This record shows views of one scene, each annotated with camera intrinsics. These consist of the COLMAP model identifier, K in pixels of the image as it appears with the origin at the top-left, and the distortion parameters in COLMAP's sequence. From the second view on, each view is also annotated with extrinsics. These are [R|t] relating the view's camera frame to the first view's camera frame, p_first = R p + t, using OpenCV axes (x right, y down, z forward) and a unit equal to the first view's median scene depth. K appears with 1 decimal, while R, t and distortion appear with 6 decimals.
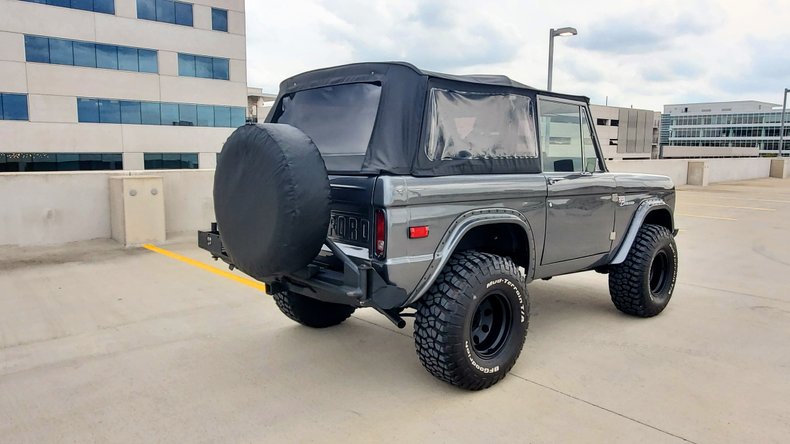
lens RADIAL K [[570.0, 0, 402.3], [0, 570.0, 216.0], [0, 0, 1]] dist [0.009017, -0.002421]
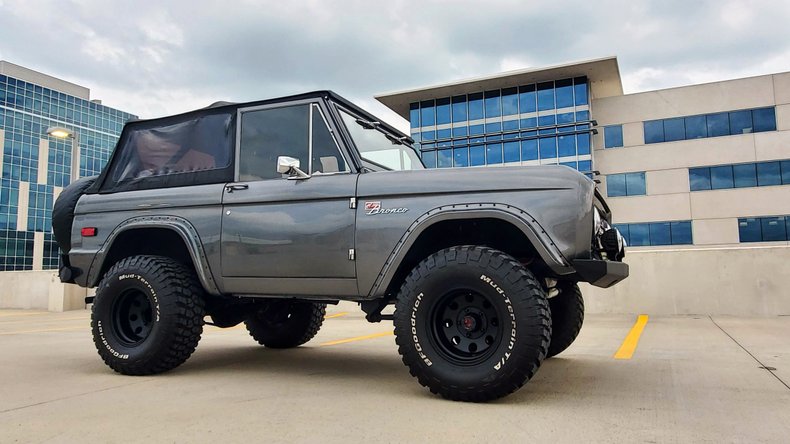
lens RADIAL K [[566.1, 0, 405.6], [0, 566.1, 218.7], [0, 0, 1]] dist [0.020539, -0.015692]
pose [[0.399447, -0.115101, -0.909502, 1.072701], [-0.089433, 0.982463, -0.163612, 0.103042], [0.912384, 0.146694, 0.382148, 0.779529]]
